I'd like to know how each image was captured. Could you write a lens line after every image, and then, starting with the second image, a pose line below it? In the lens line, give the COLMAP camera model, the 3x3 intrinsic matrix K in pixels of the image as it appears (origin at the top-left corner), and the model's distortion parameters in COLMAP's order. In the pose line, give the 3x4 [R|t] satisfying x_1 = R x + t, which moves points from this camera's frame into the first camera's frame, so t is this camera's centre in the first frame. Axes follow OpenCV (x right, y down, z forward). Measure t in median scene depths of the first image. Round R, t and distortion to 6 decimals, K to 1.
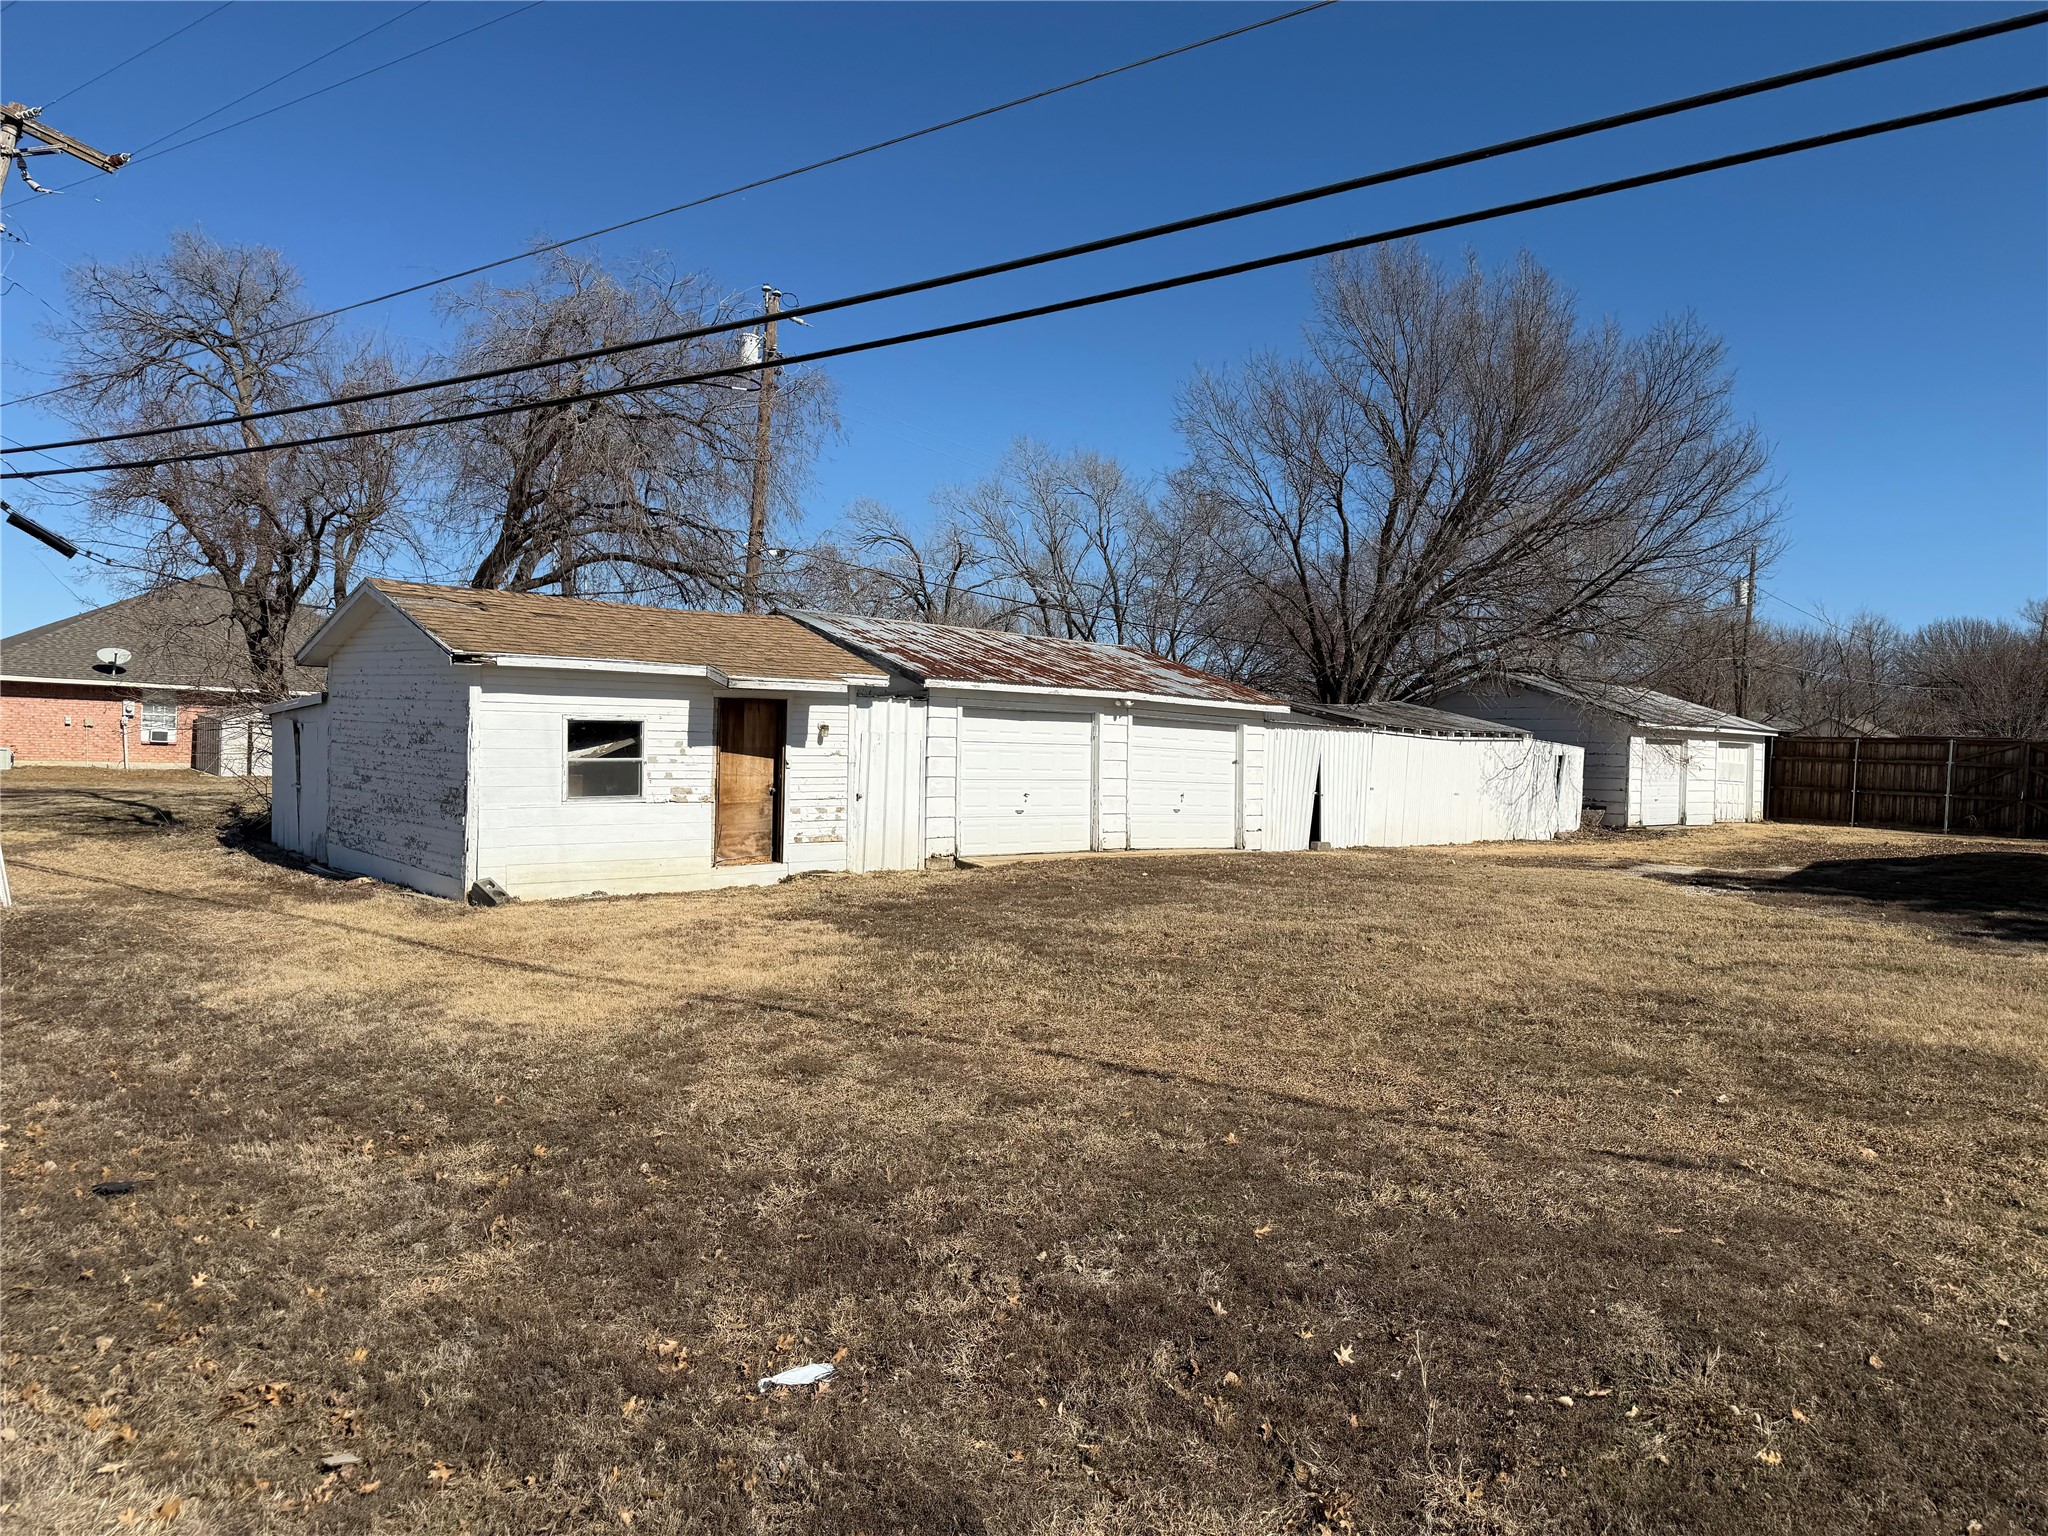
lens RADIAL K [[1391.6, 0, 1032.3], [0, 1391.6, 795.4], [0, 0, 1]] dist [0.229526, -0.212913]
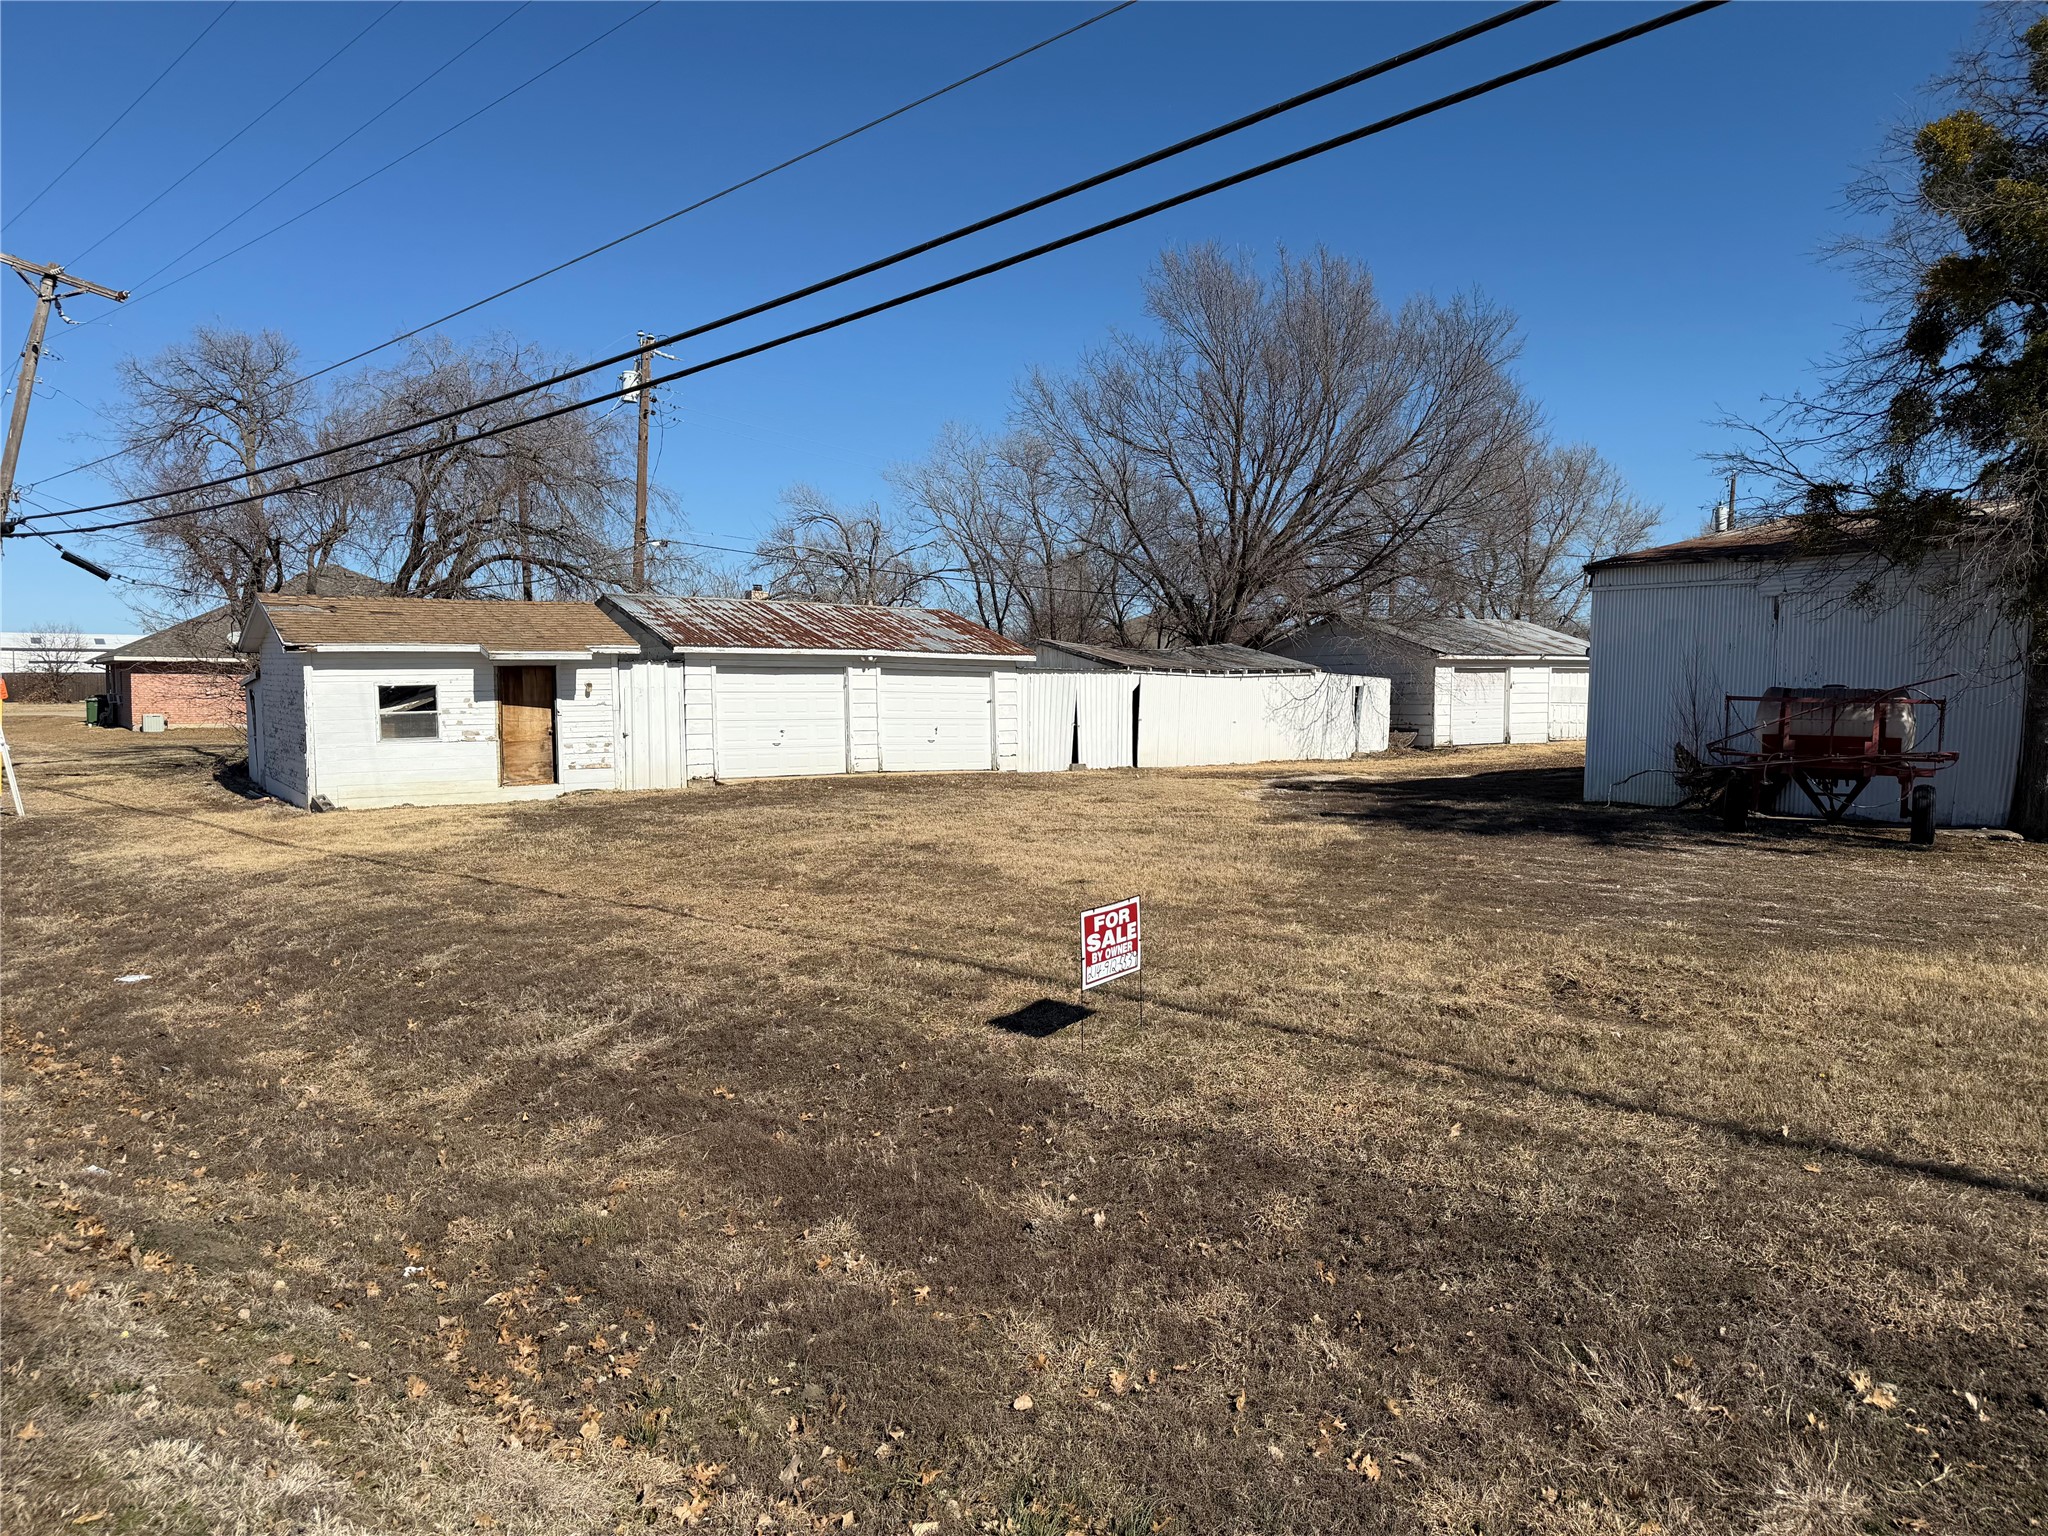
lens RADIAL K [[1431.1, 0, 1024.0], [0, 1431.1, 768.0], [0, 0, 1]] dist [0.236218, -0.241533]
pose [[0.990660, -0.023082, -0.134385, 0.448250], [0.025822, 0.999492, 0.018682, 0.016502], [0.133886, -0.021977, 0.990753, -0.353517]]
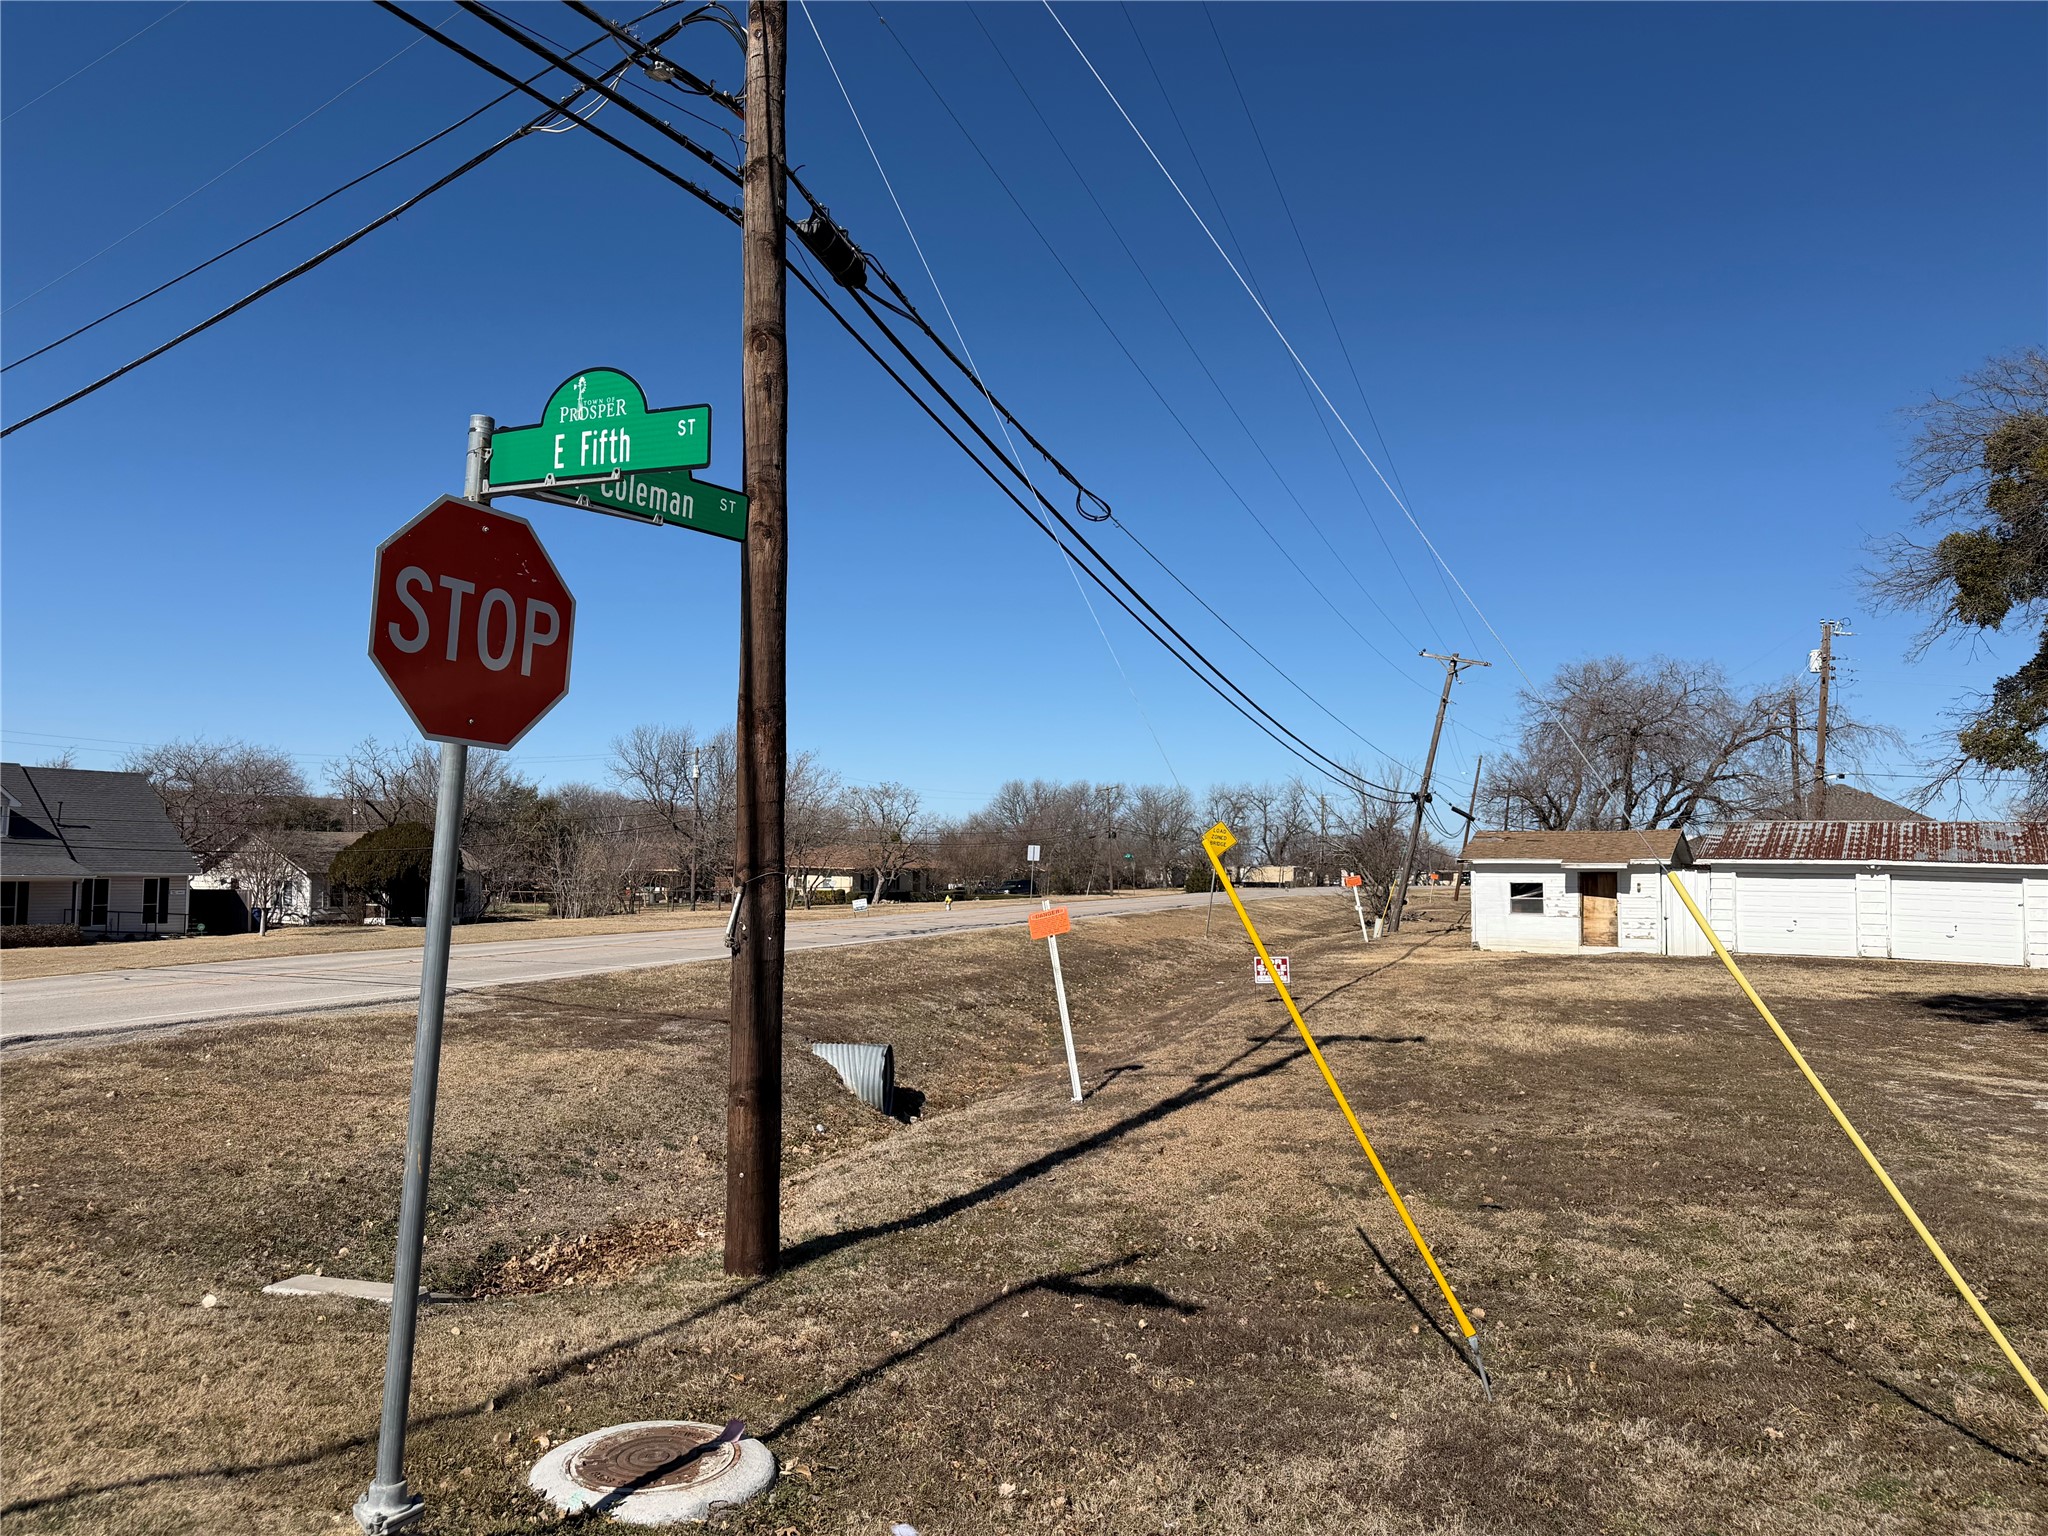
lens RADIAL K [[1465.5, 0, 1024.0], [0, 1465.5, 768.0], [0, 0, 1]] dist [0.112310, -0.165622]
pose [[0.249499, -0.089516, -0.964229, 1.752285], [-0.041274, 0.993831, -0.102943, 0.045262], [0.967495, 0.065482, 0.244265, -0.455422]]
